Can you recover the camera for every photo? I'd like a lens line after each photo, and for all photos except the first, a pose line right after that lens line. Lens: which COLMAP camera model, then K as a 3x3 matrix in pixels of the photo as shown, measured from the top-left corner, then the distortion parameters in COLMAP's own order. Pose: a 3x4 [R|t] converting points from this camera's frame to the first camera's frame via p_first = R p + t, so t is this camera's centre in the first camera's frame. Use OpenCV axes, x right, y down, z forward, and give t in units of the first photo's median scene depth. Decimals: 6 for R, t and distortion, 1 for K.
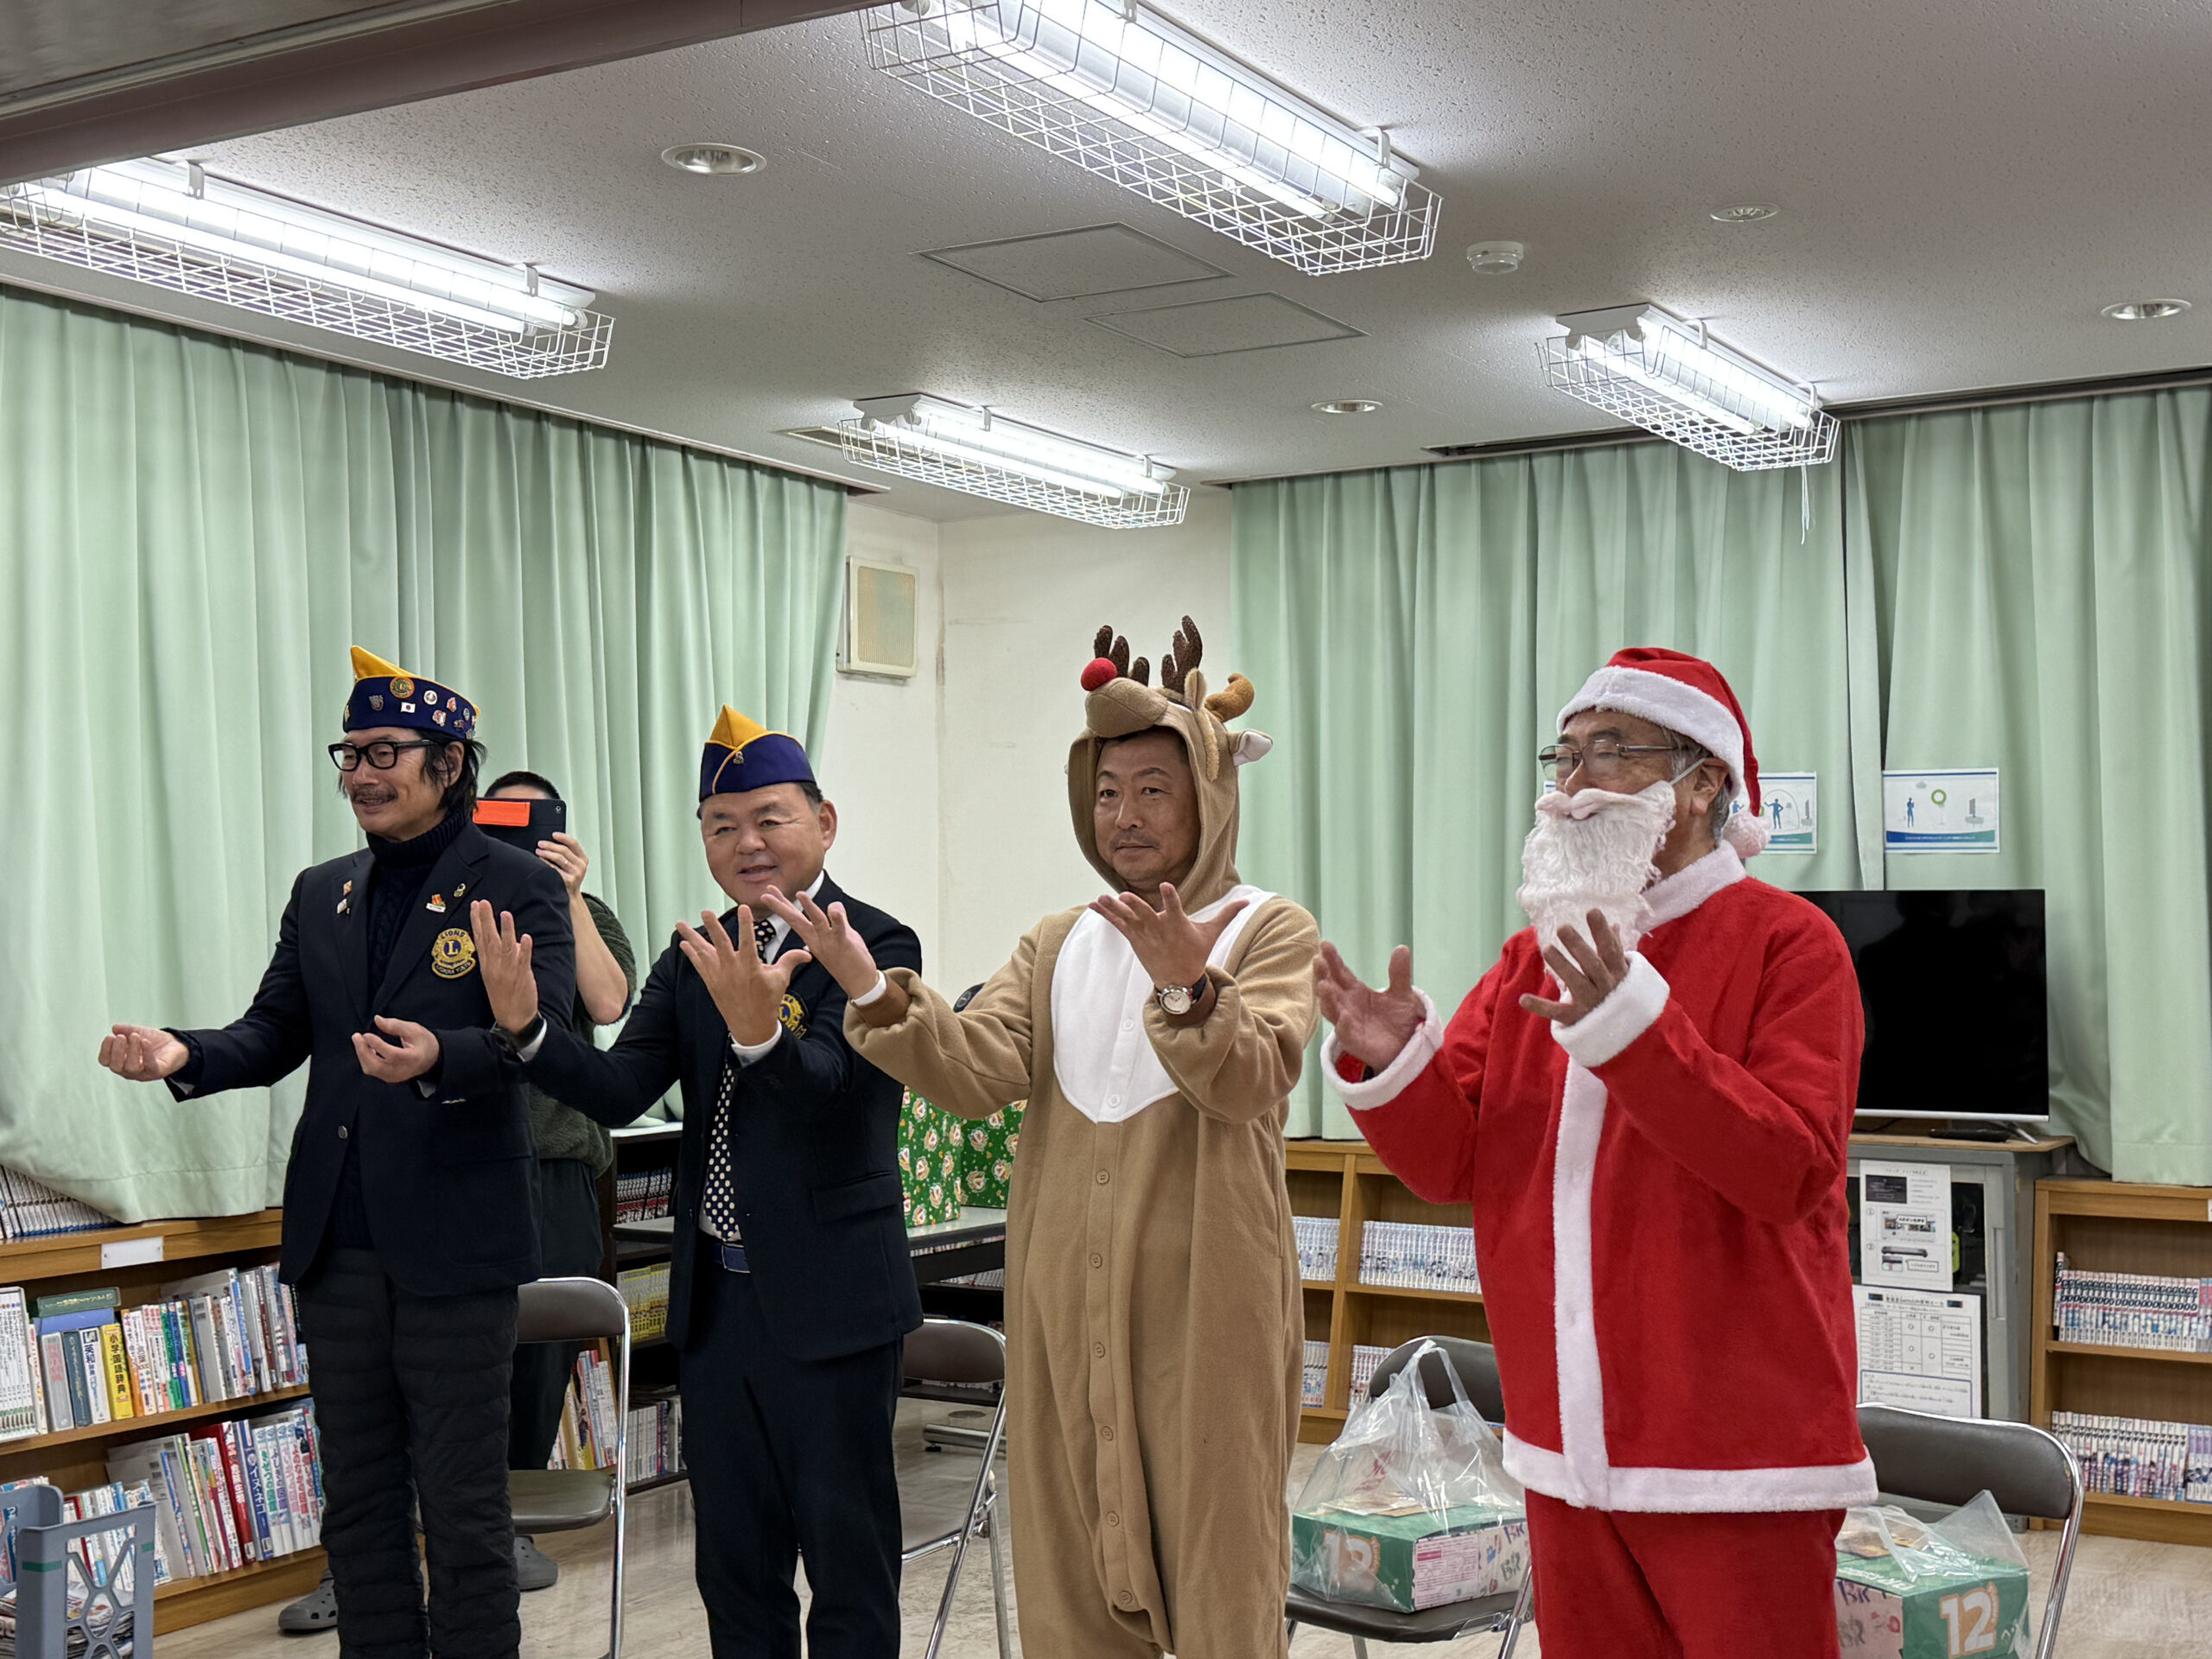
lens RADIAL K [[2679.4, 0, 1089.6], [0, 2679.4, 840.9], [0, 0, 1]] dist [0.093007, 0.000000]
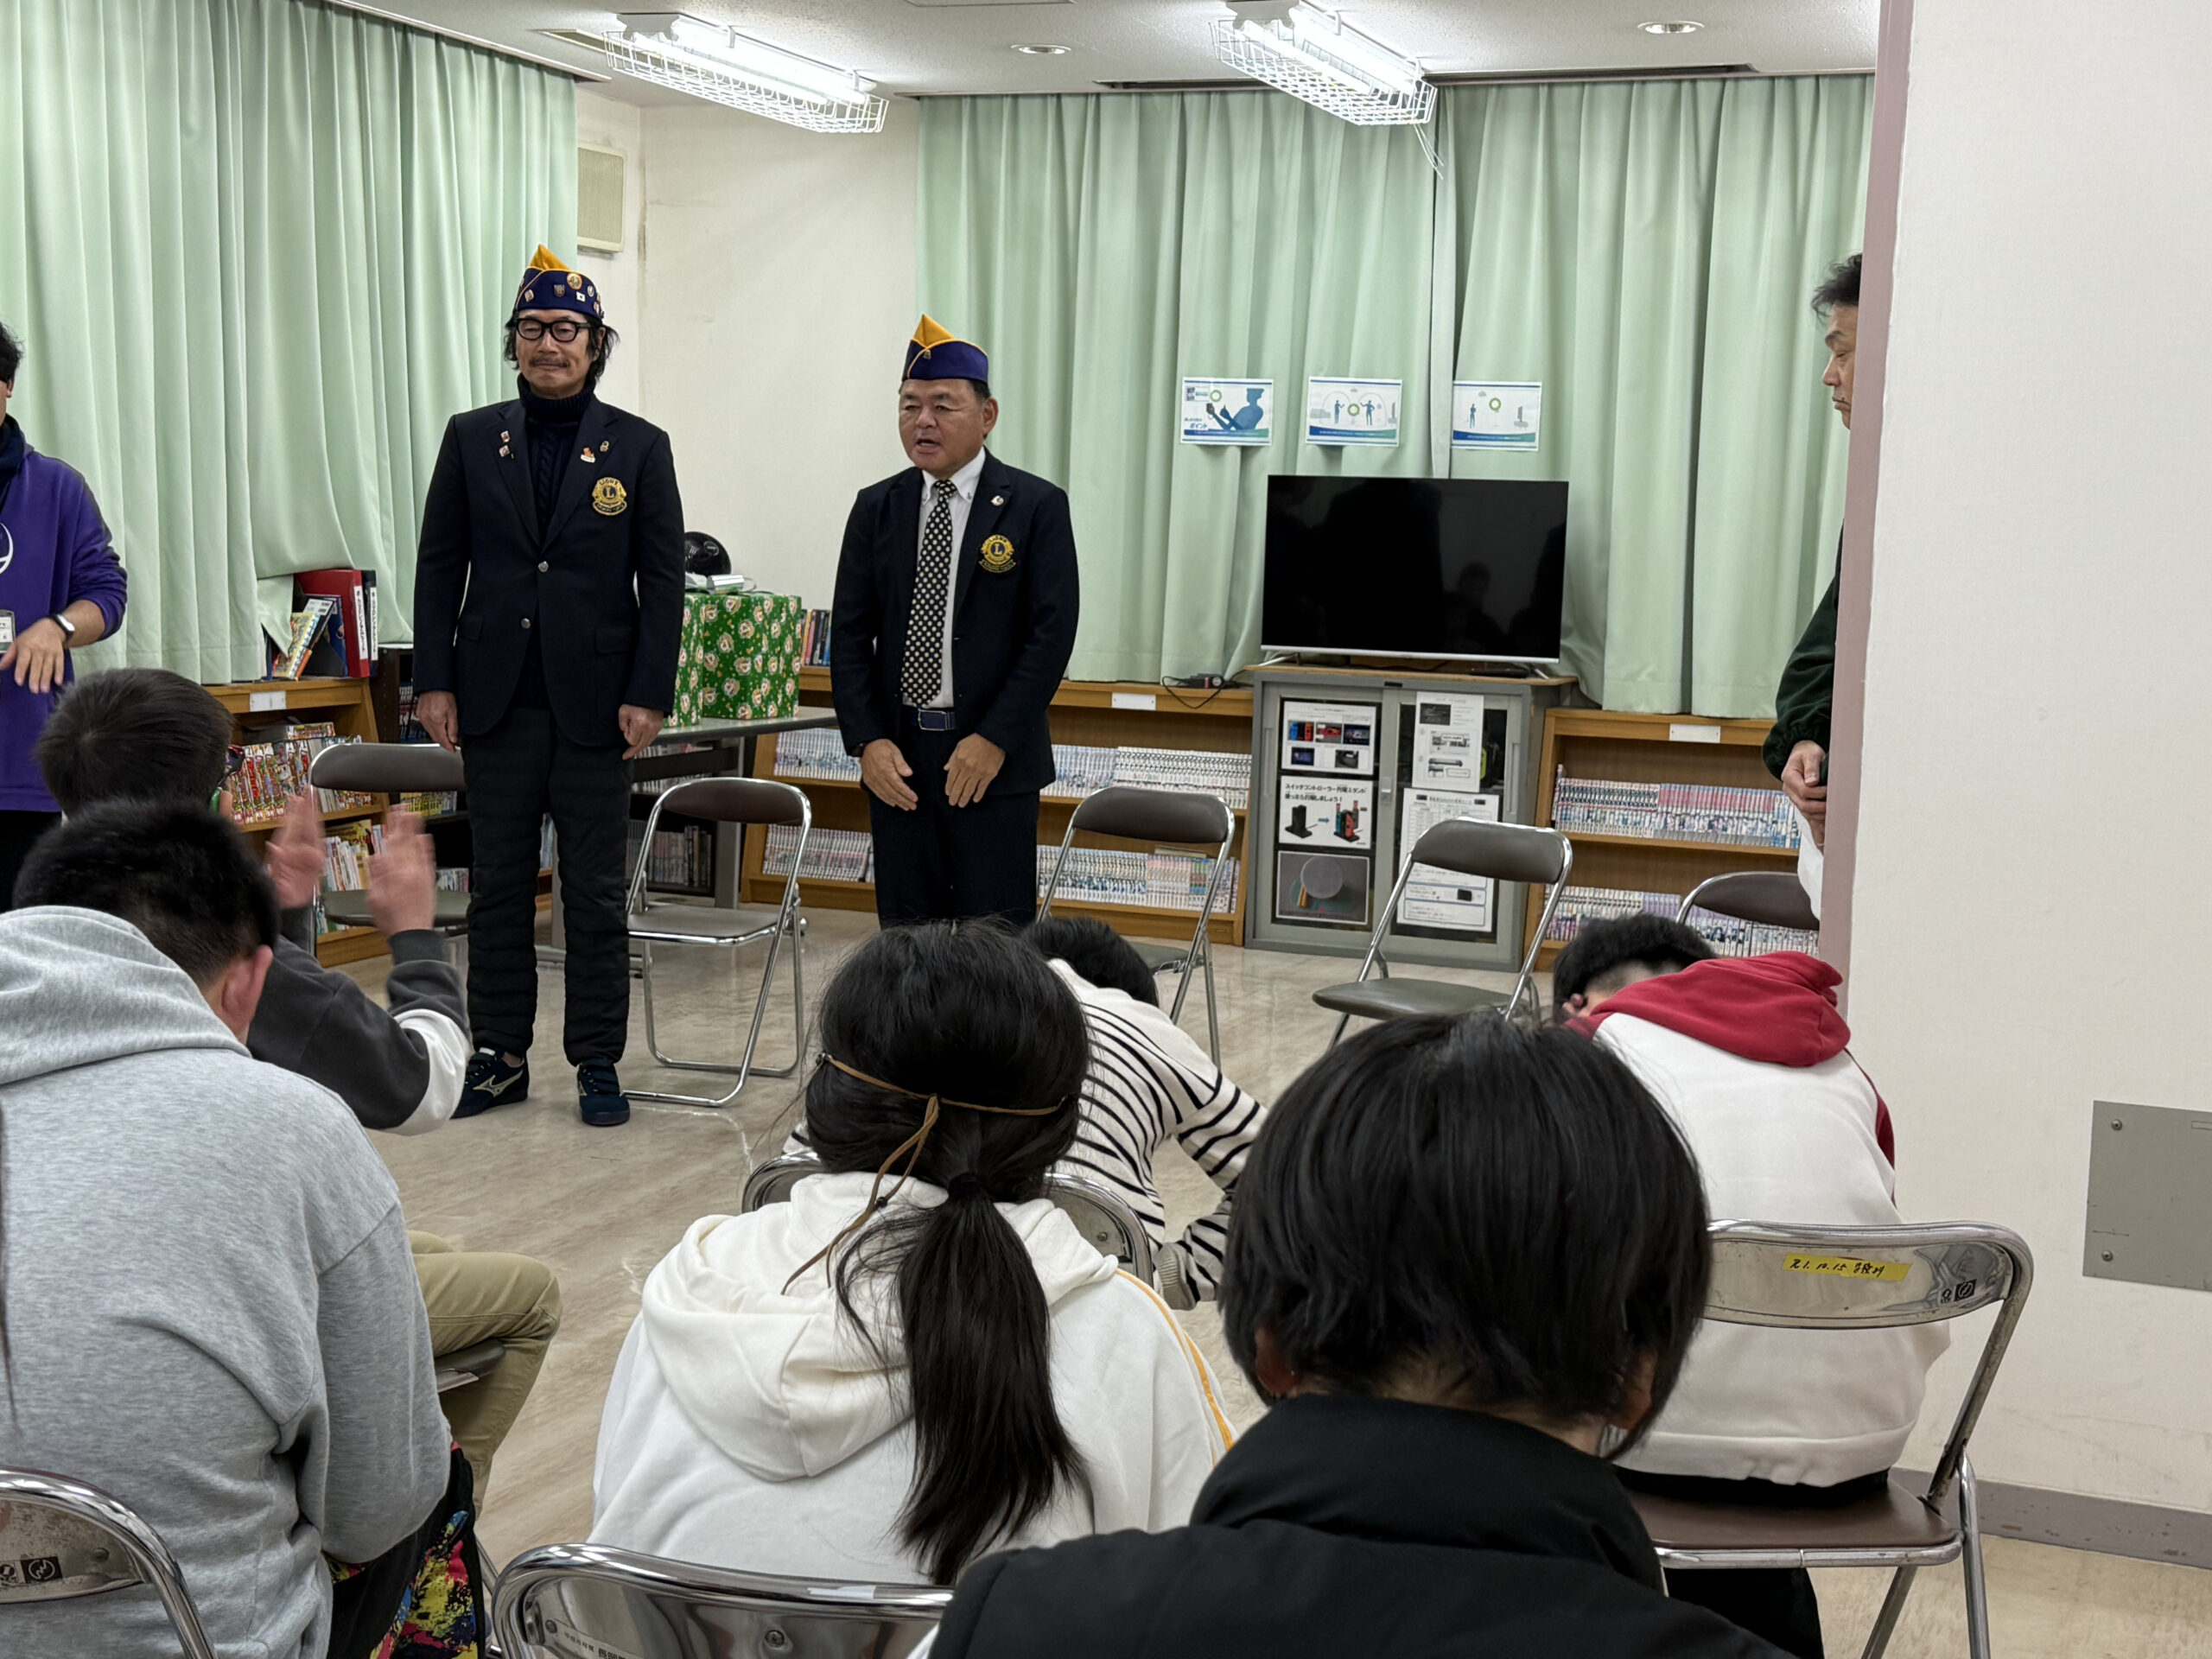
lens RADIAL K [[2886.4, 0, 1106.8], [0, 2886.4, 824.3], [0, 0, 1]] dist [0.155833, 0.000000]
pose [[0.984182, 0.014514, 0.176564, -0.098872], [-0.040111, 0.989014, 0.142278, -0.008200], [-0.172559, -0.147110, 0.973952, -0.311744]]
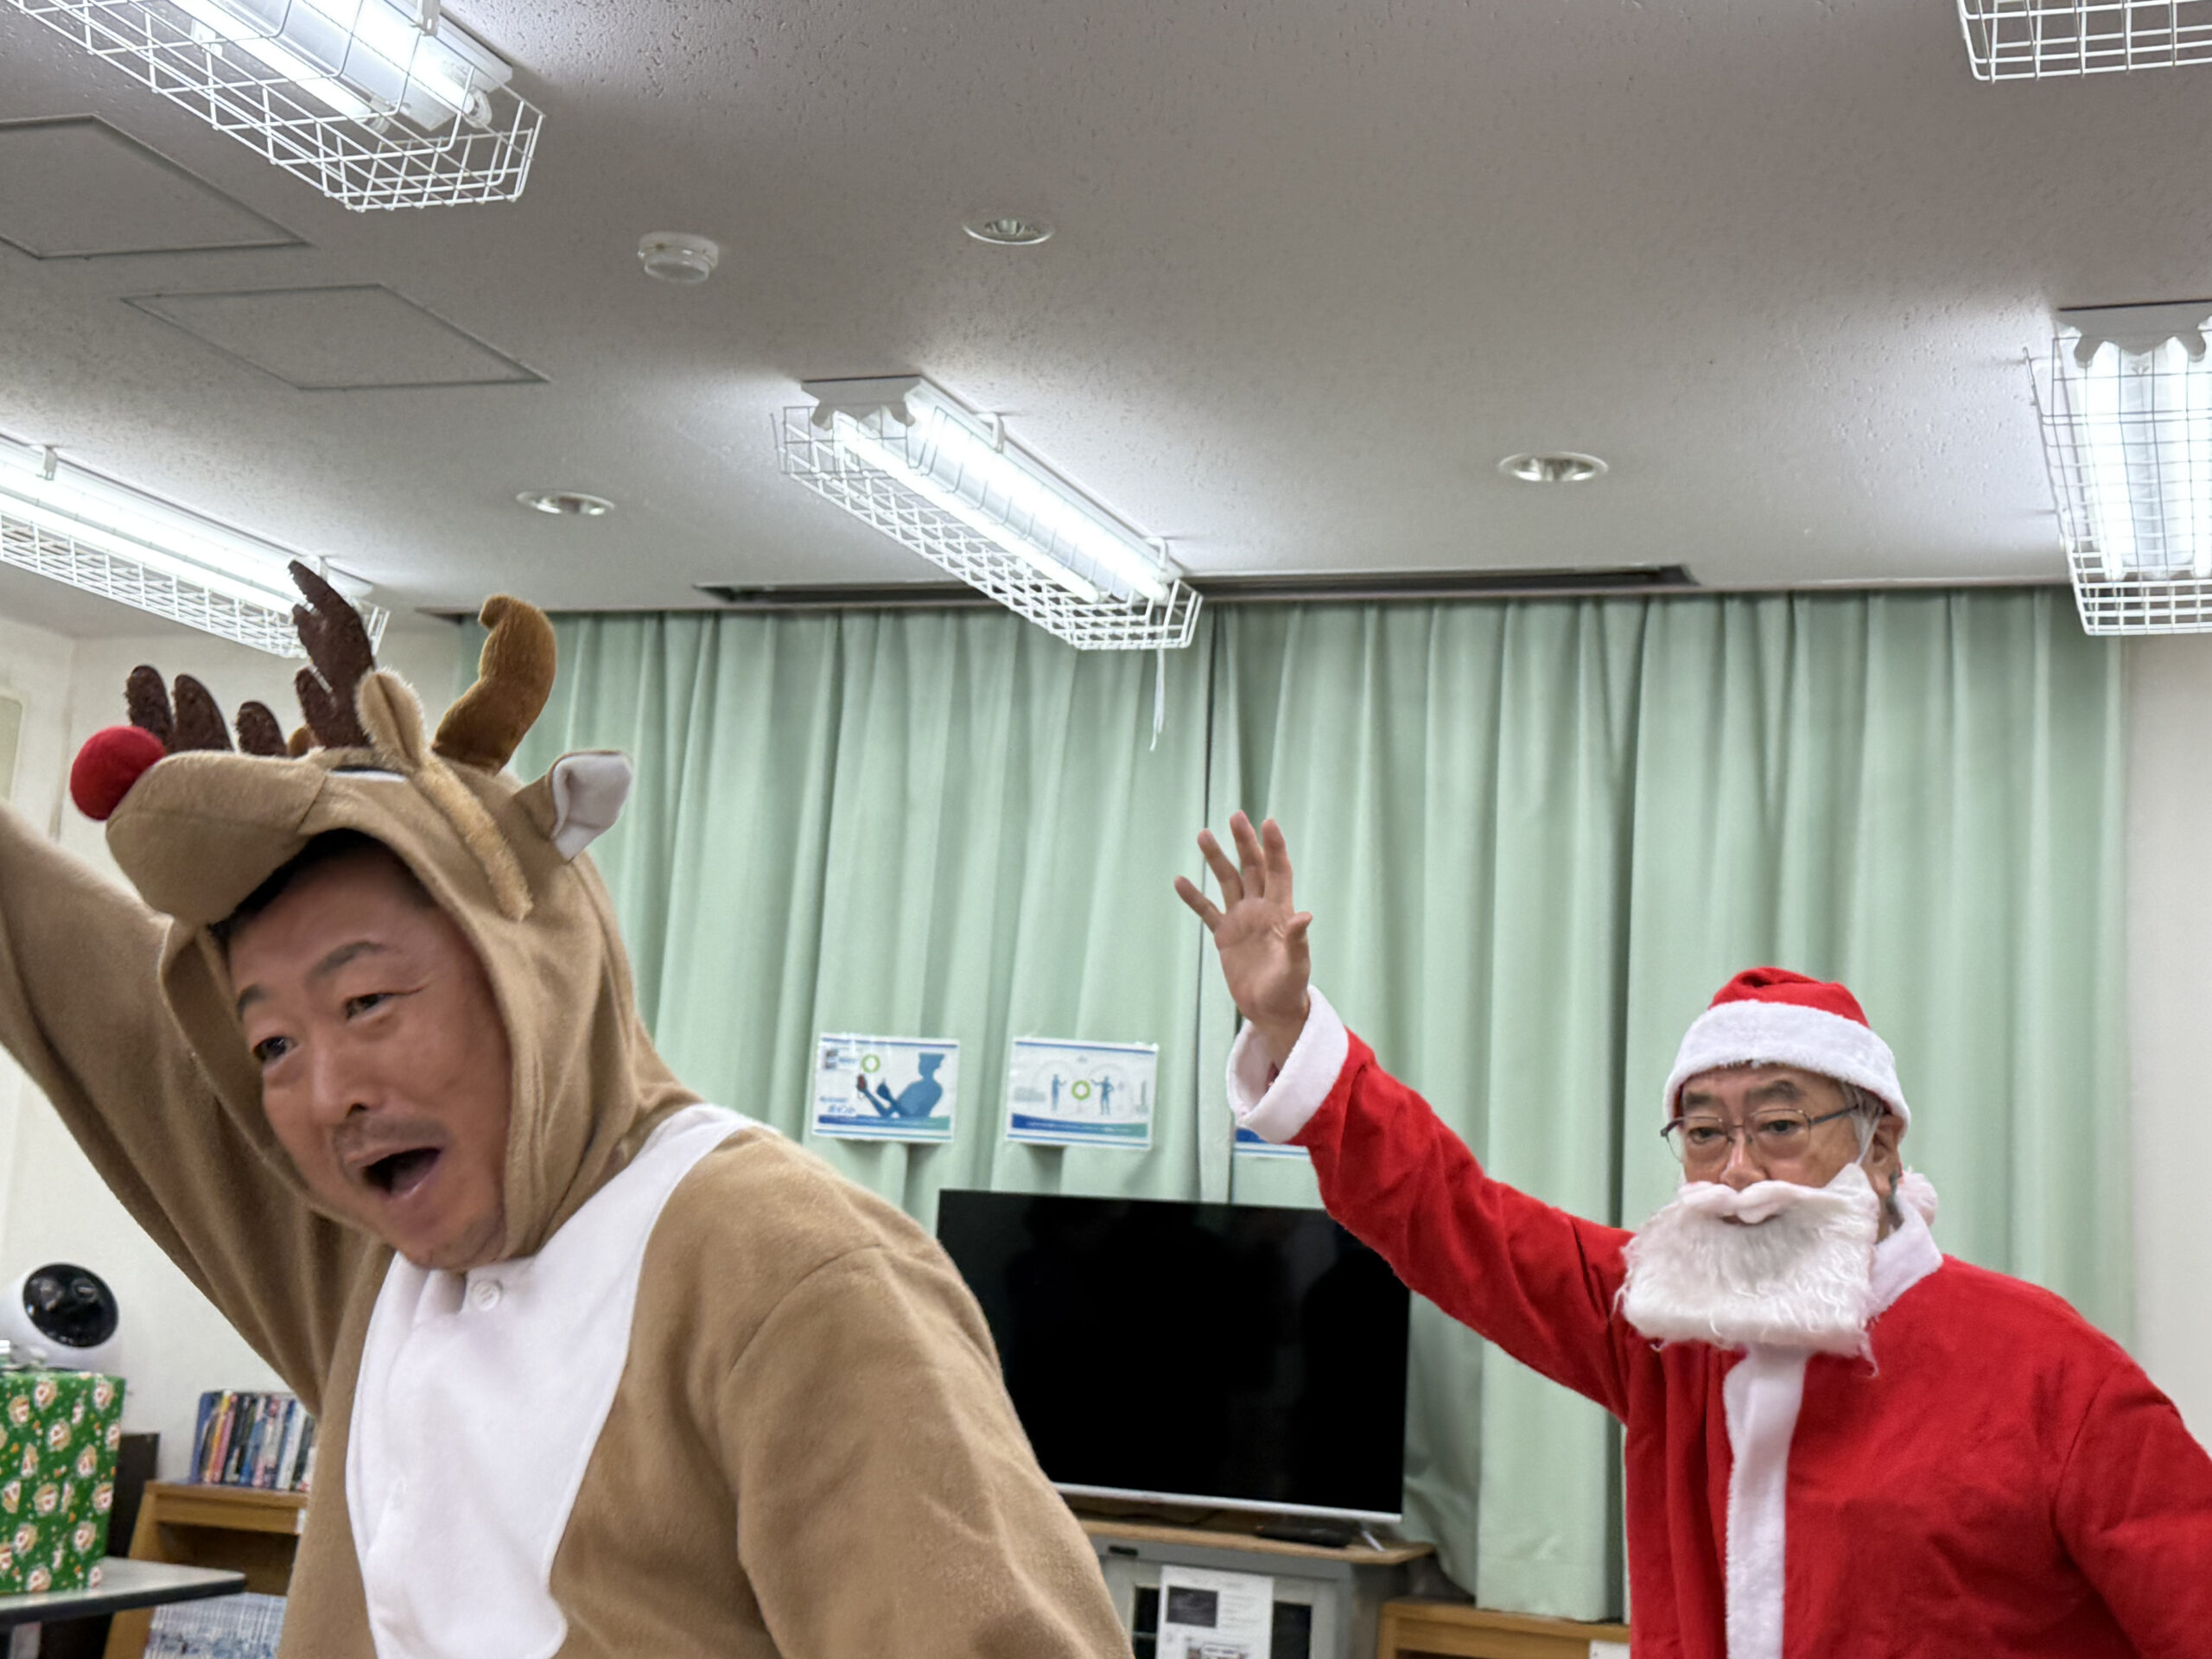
lens RADIAL K [[2886.4, 0, 1122.6], [0, 2886.4, 836.0], [0, 0, 1]] dist [0.155833, 0.000000]
pose [[0.980501, 0.089052, 0.175178, 0.115327], [-0.069579, 0.991003, -0.114331, 0.011274], [-0.183784, 0.099913, 0.977876, 0.194144]]
